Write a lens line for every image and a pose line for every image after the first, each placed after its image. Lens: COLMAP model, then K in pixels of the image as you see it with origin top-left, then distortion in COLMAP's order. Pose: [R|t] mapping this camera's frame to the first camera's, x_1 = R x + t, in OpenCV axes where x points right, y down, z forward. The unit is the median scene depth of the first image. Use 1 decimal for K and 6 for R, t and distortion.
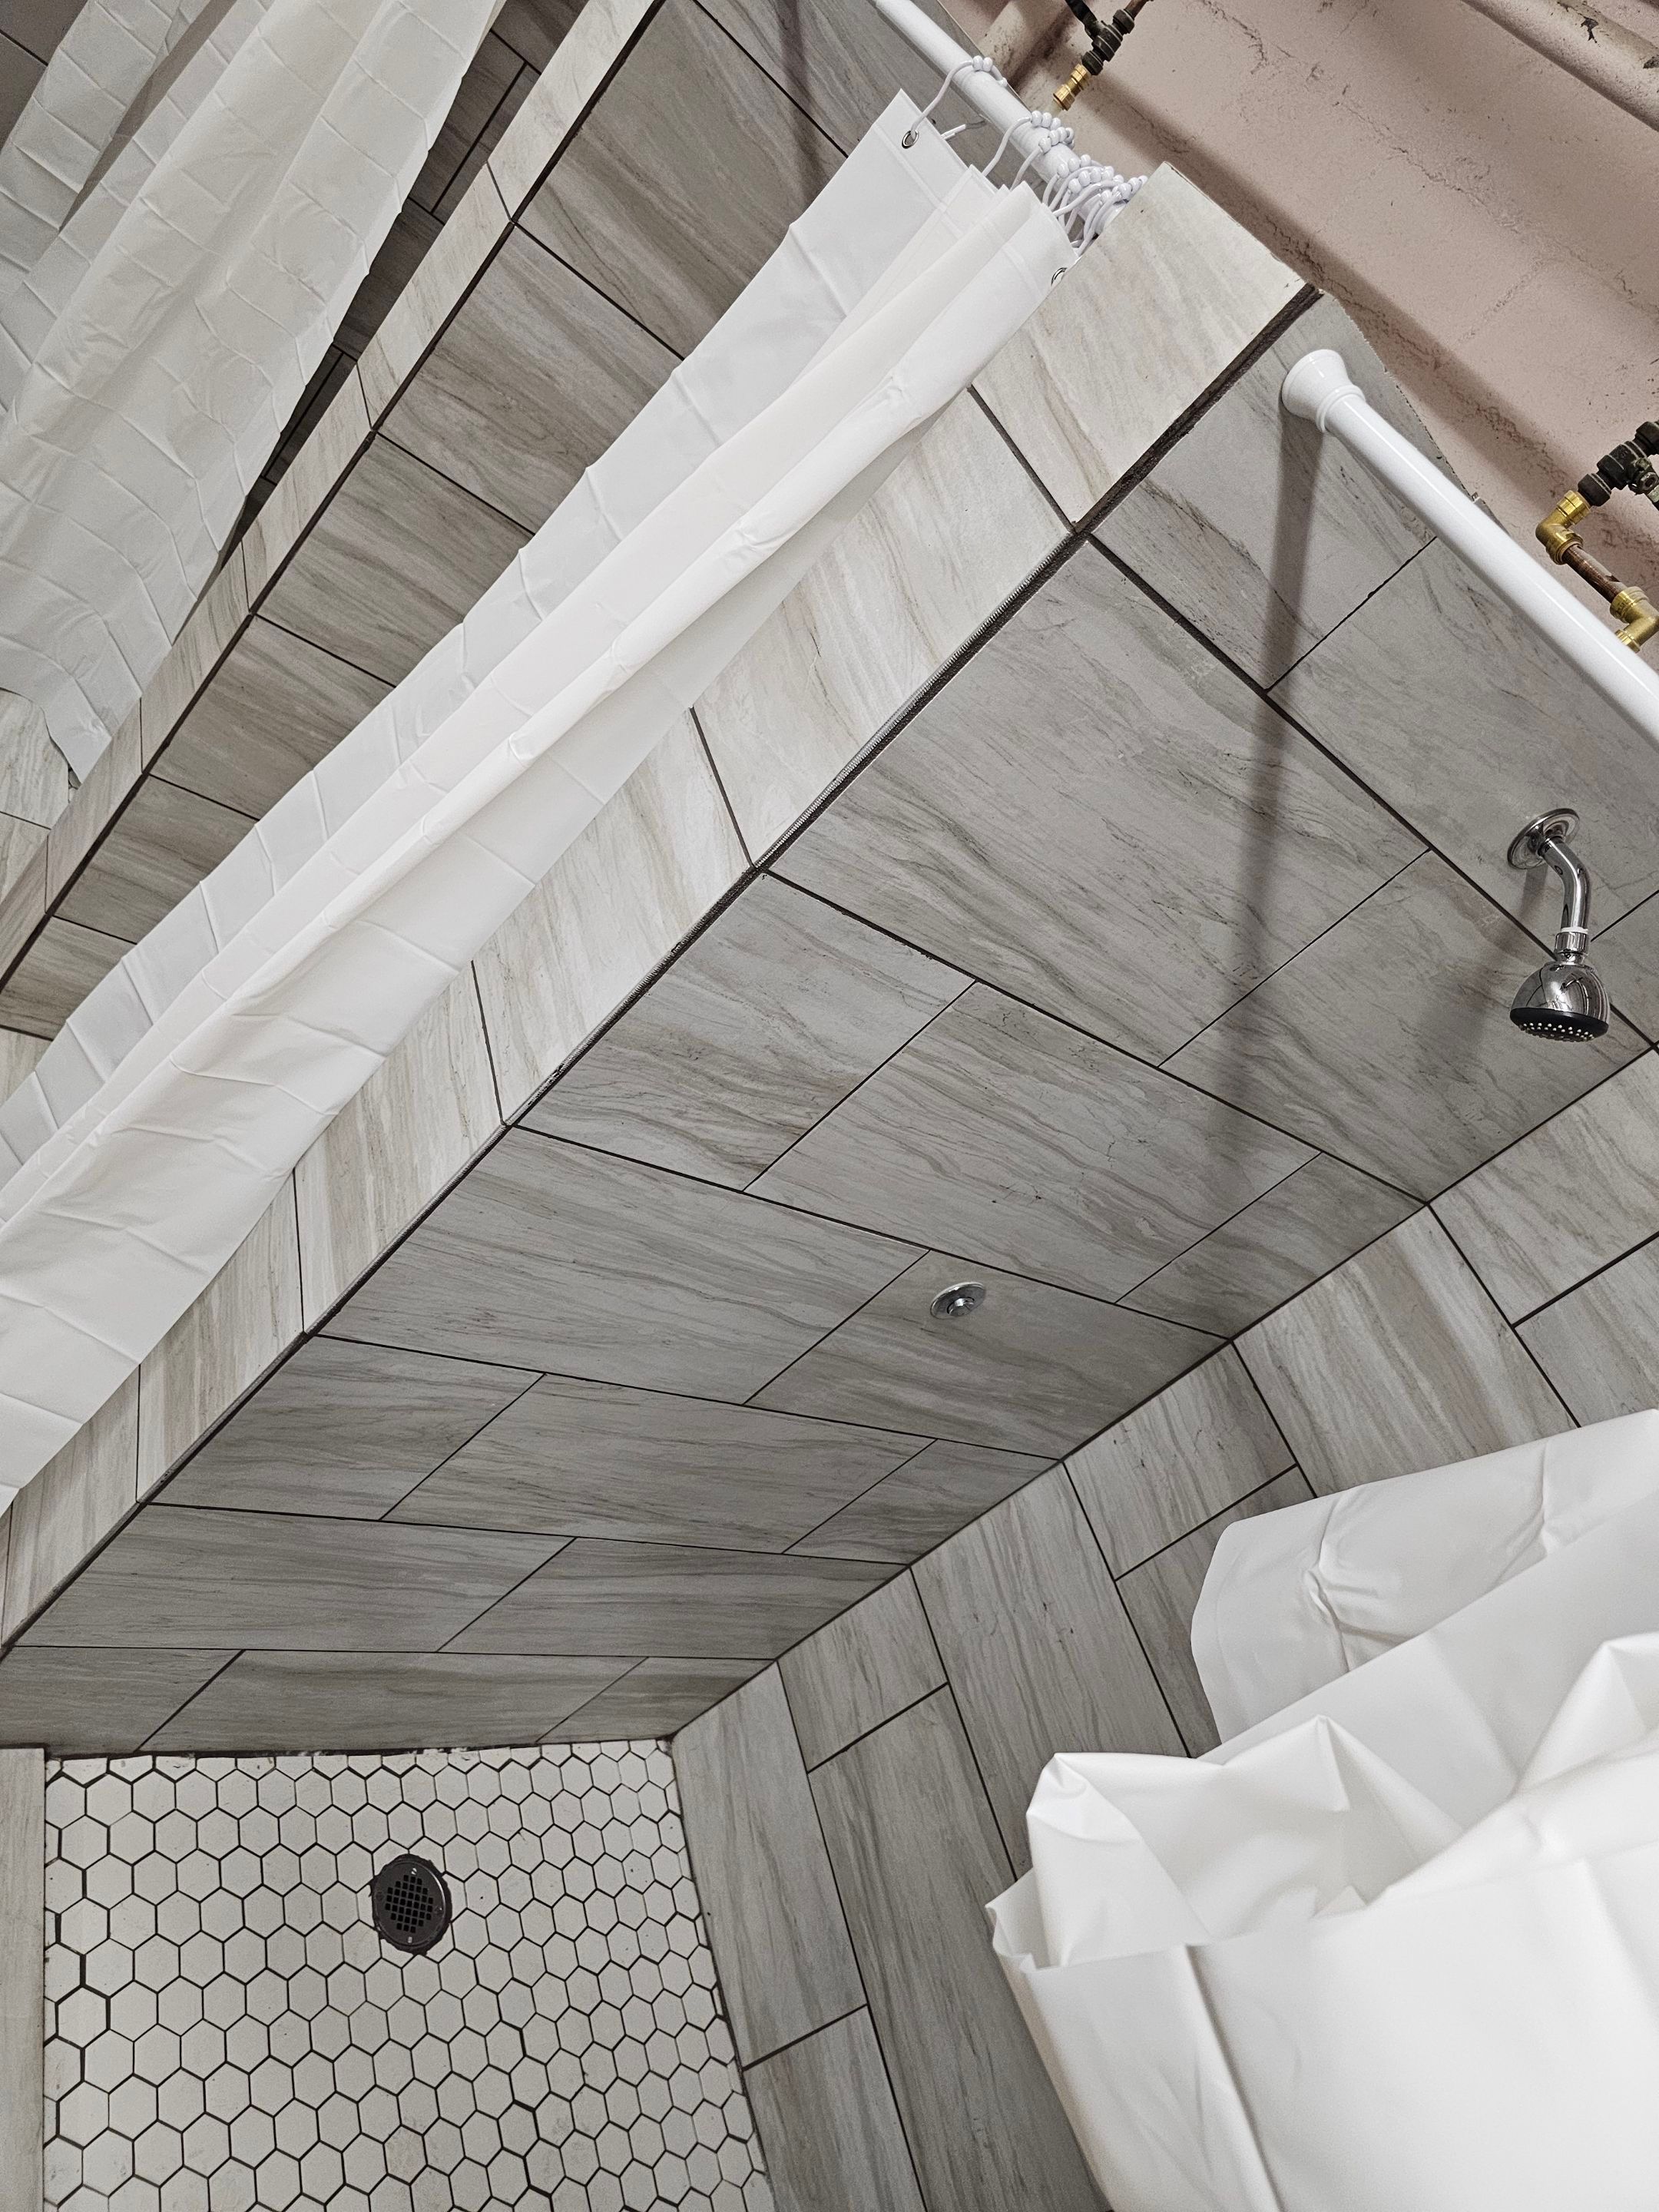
lens RADIAL K [[1501.5, 0, 829.8], [0, 1501.5, 1079.8], [0, 0, 1]] dist [0.035682, -0.033103]
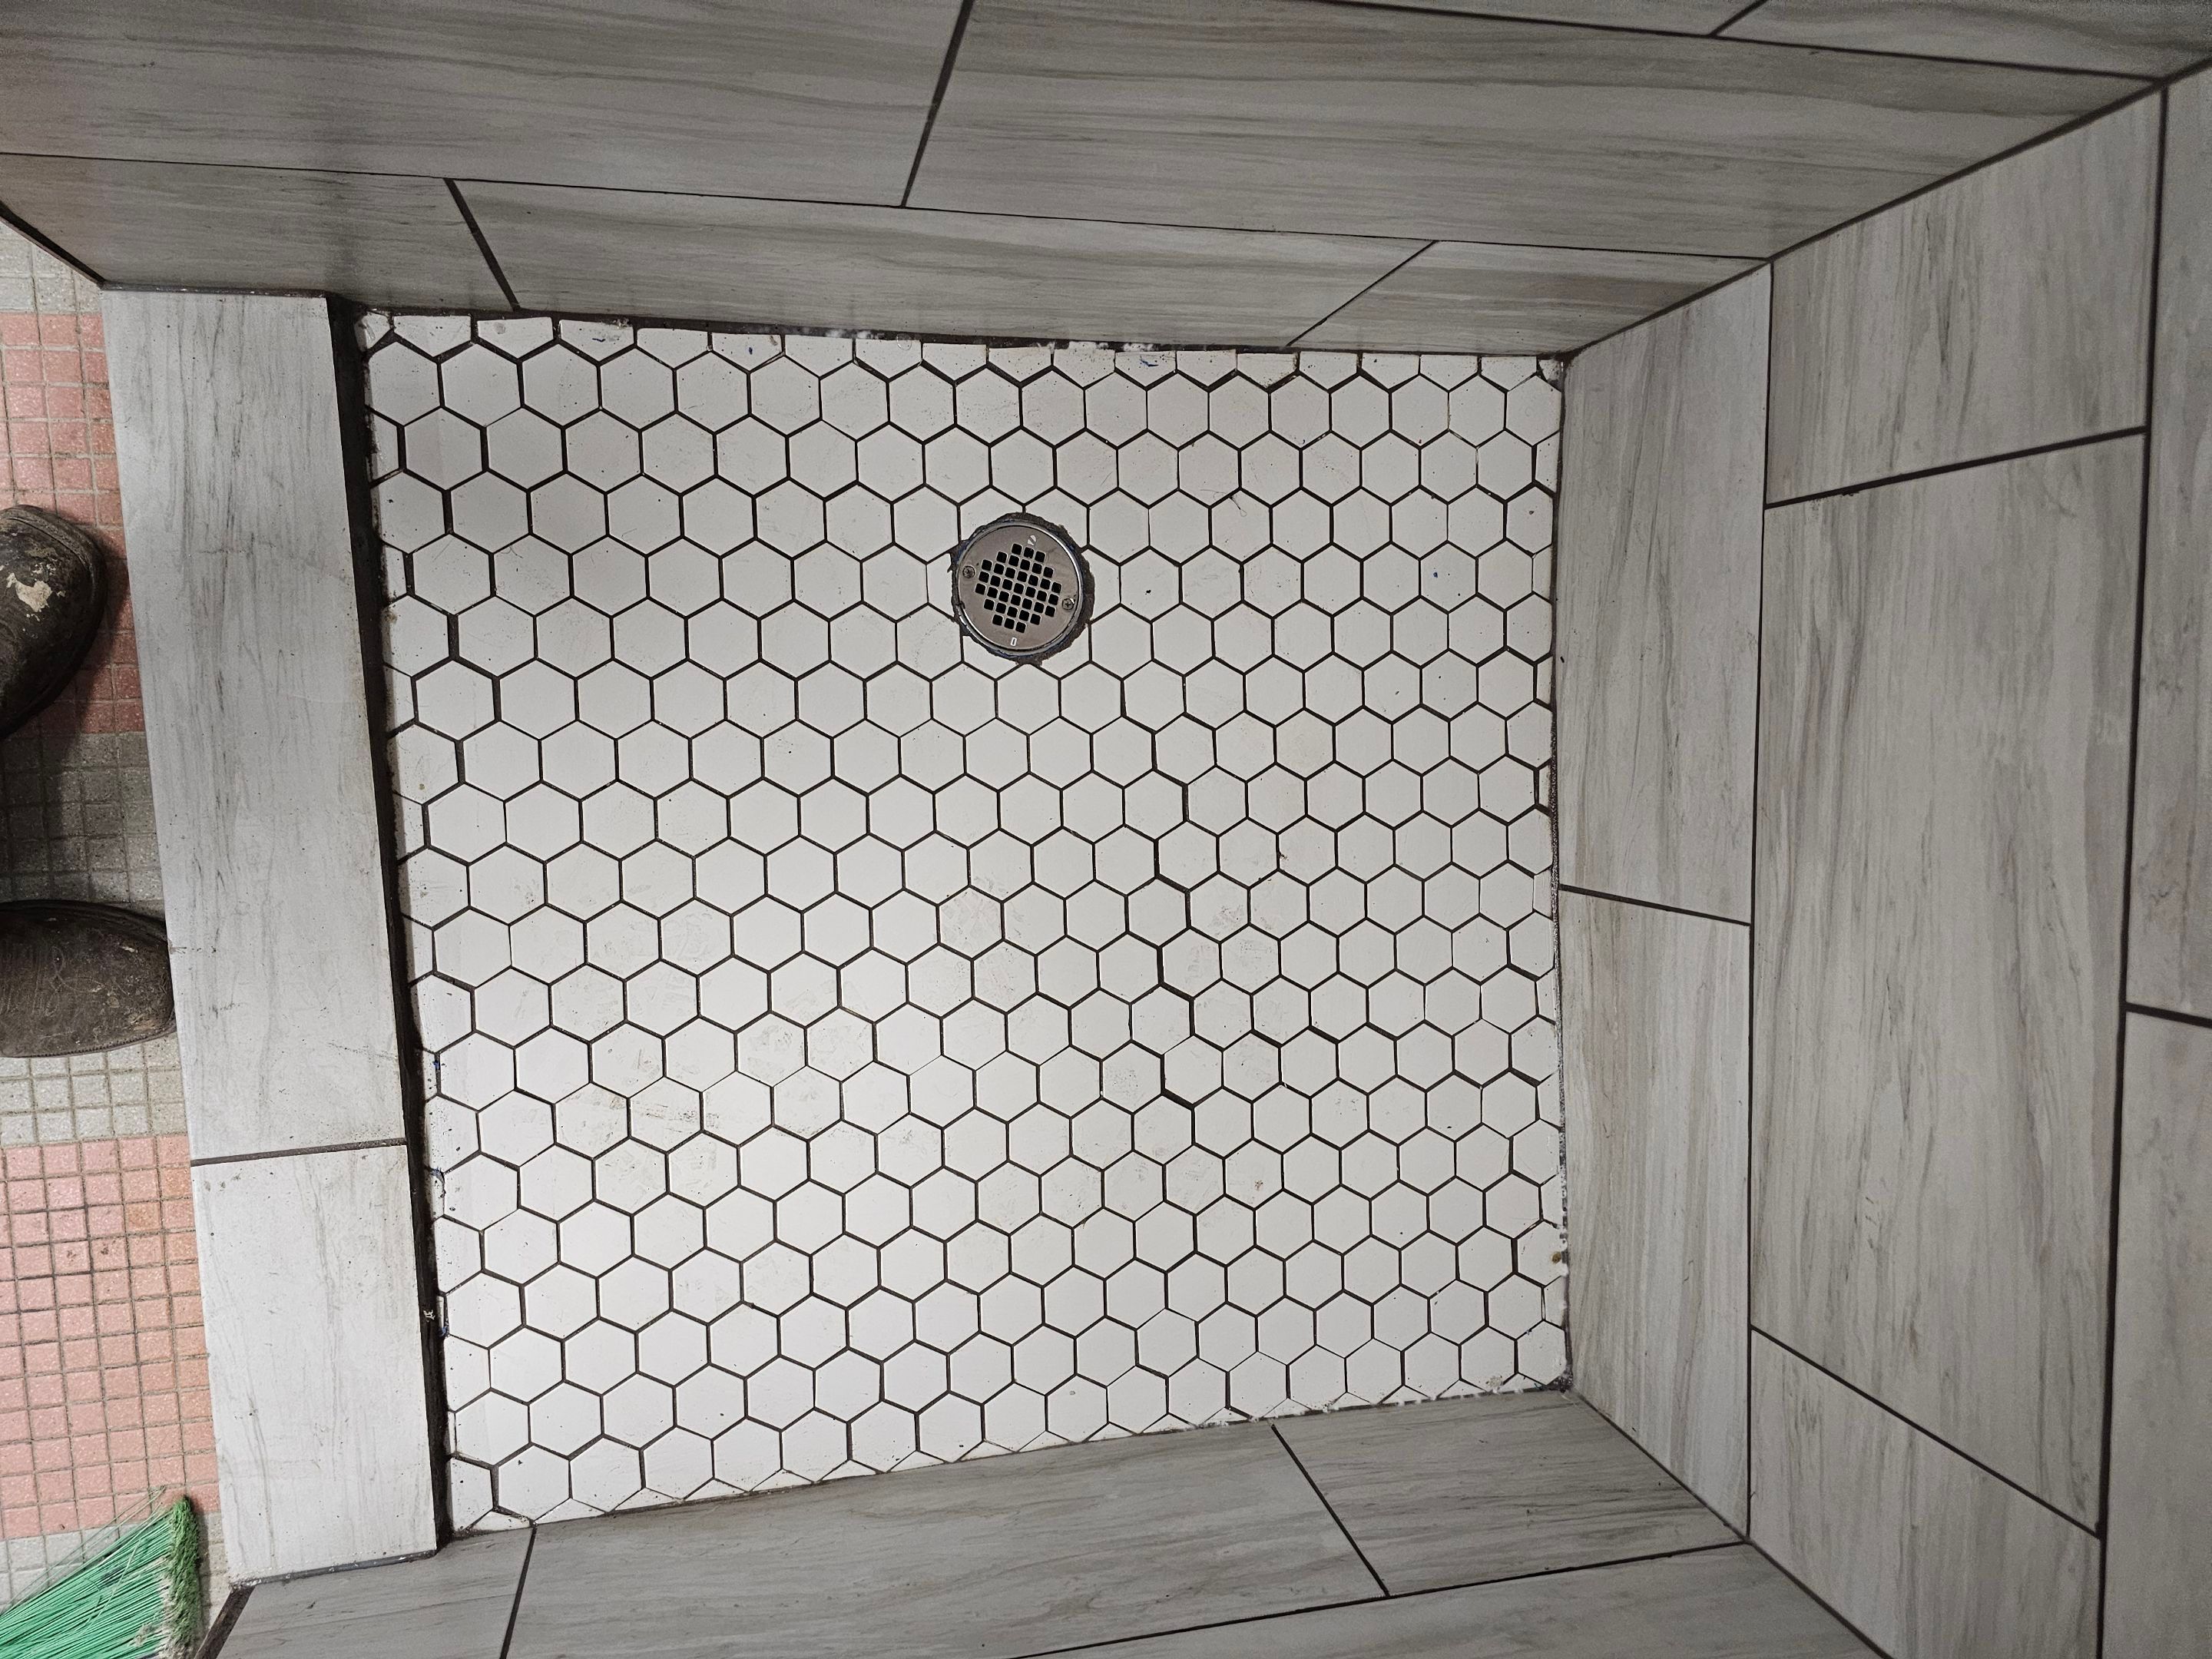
lens RADIAL K [[1488.7, 0, 1127.1], [0, 1488.7, 852.7], [0, 0, 1]] dist [0.074612, -0.082537]
pose [[0.839111, 0.318630, -0.440871, 0.066529], [0.129207, 0.670539, 0.730536, 0.167199], [0.528392, -0.669965, 0.521487, 0.613338]]
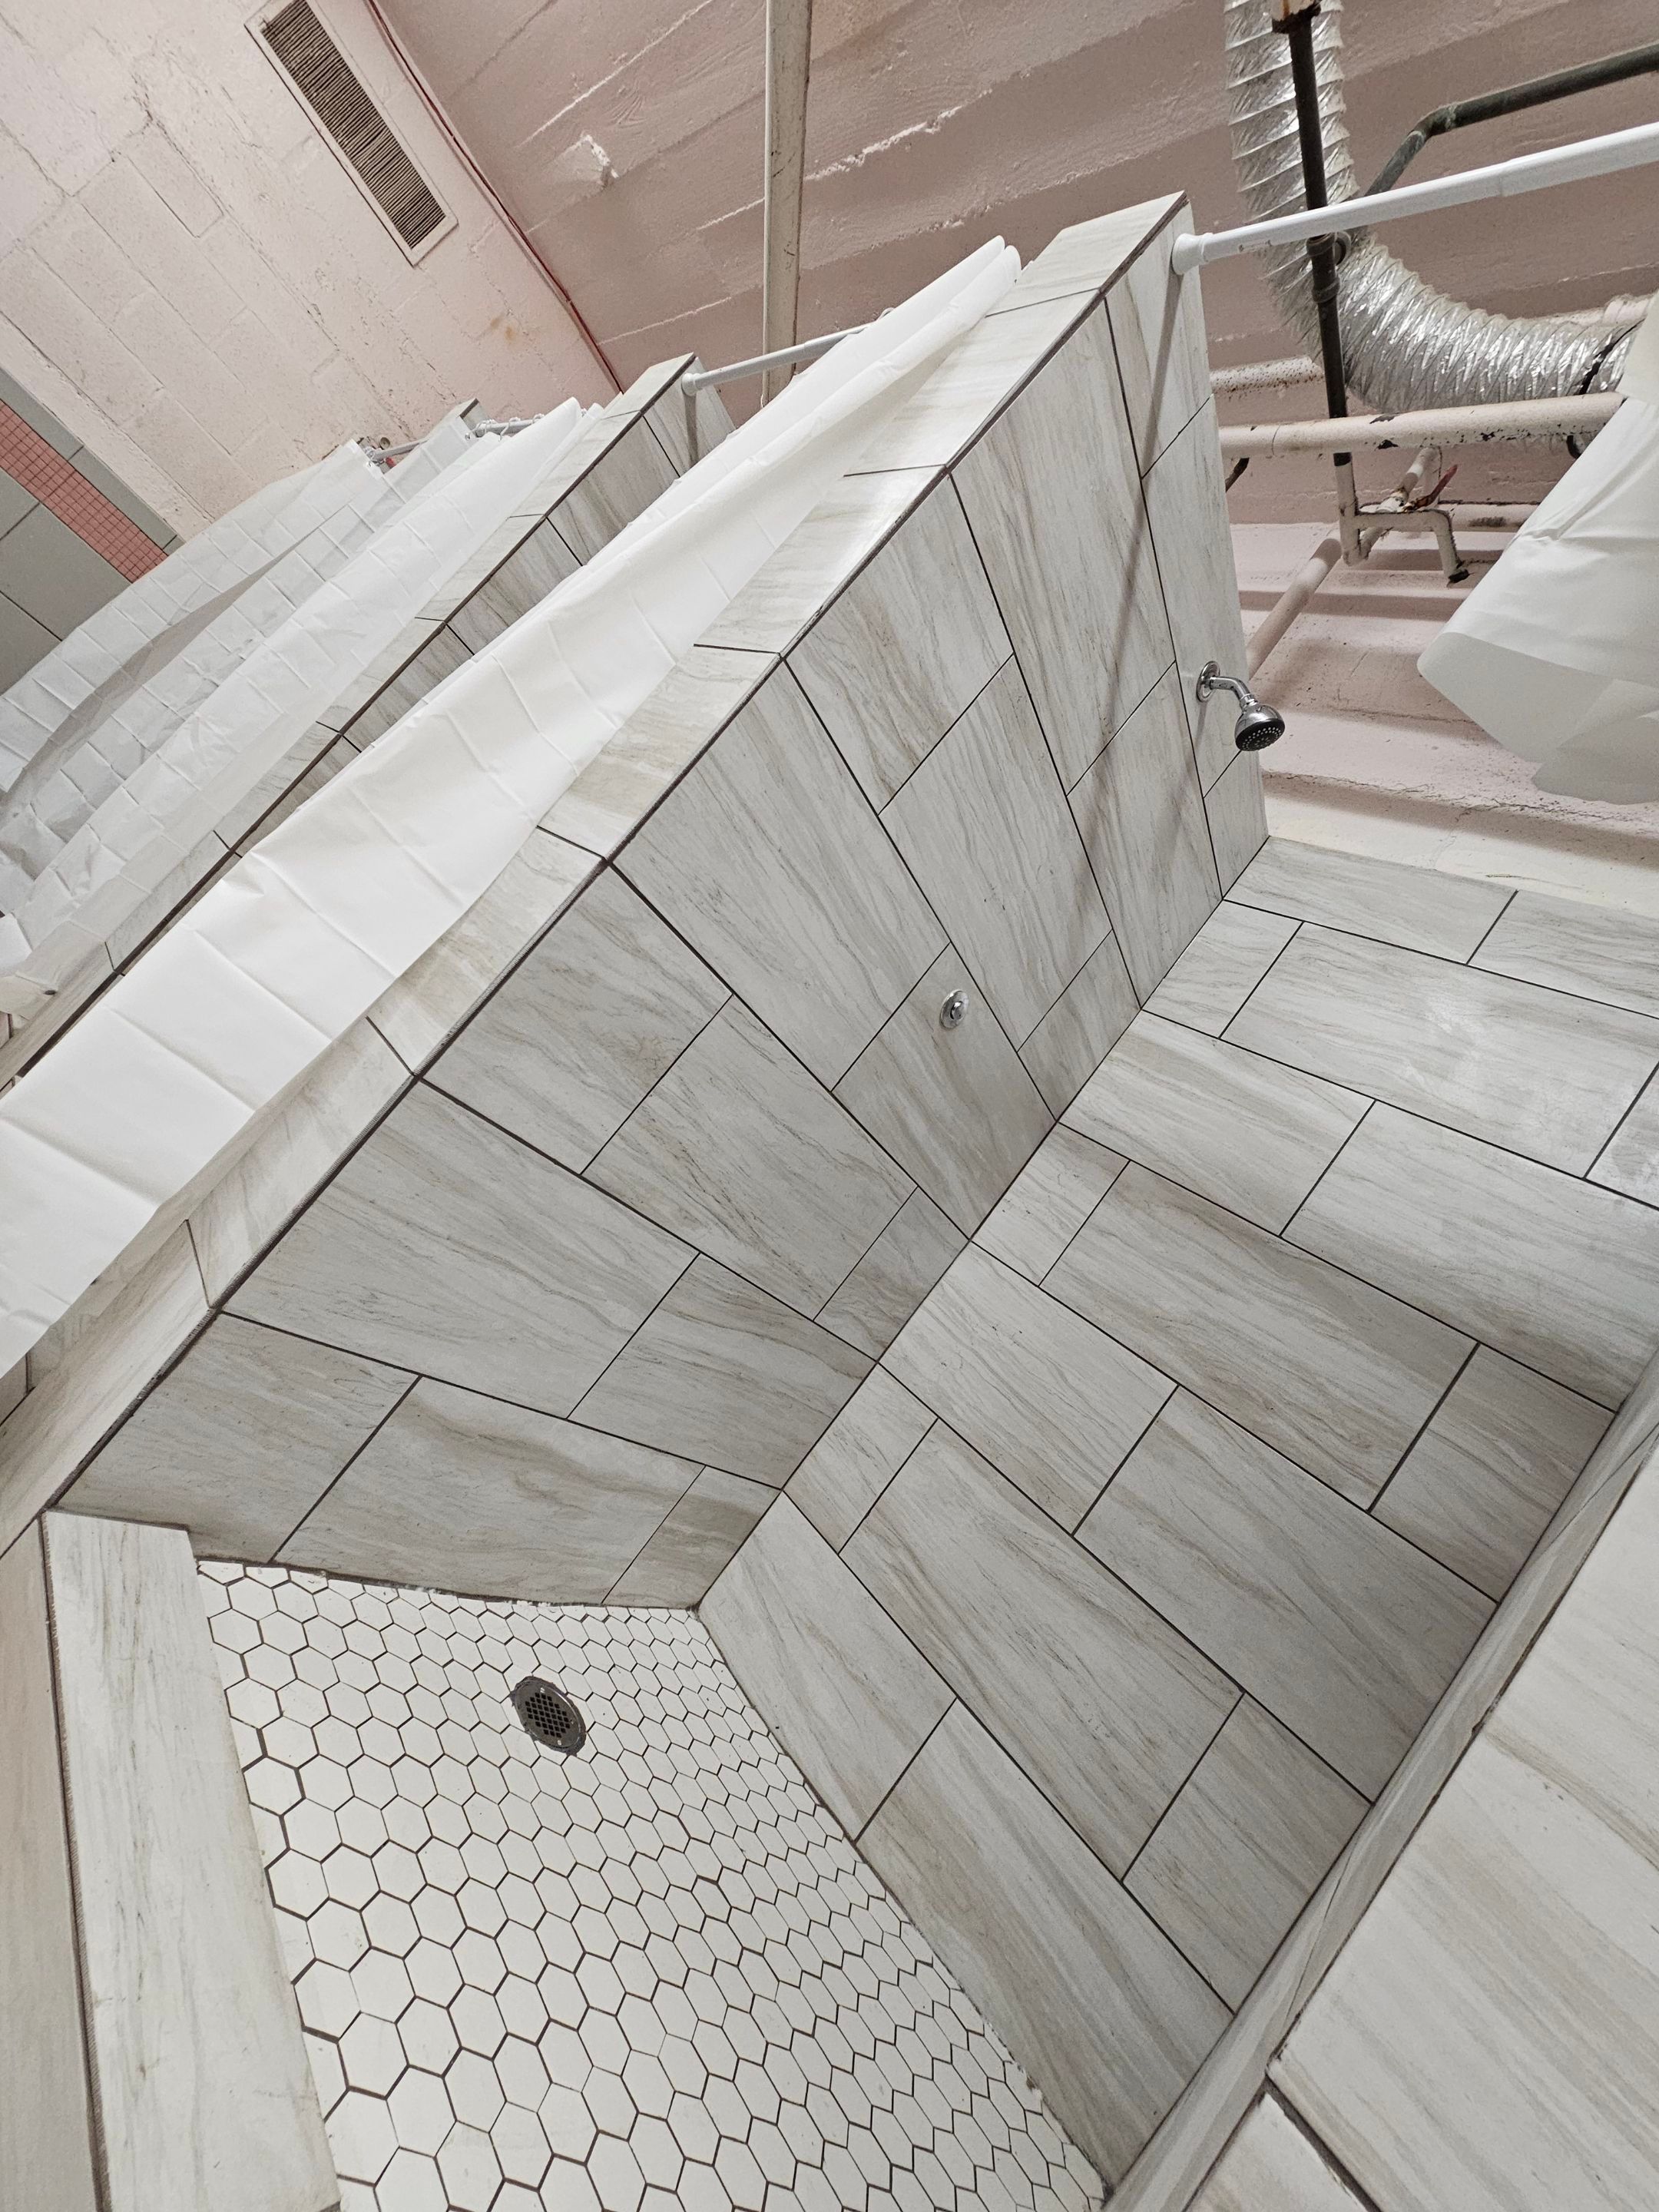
lens RADIAL K [[899.0, 0, 829.5], [0, 899.0, 1106.0], [0, 0, 1]] dist [0.000213, 0.000021]
pose [[0.917713, -0.064877, 0.391911, -0.306977], [0.217118, 0.908094, -0.358085, 0.420775], [-0.332661, 0.413710, 0.847456, 0.253323]]
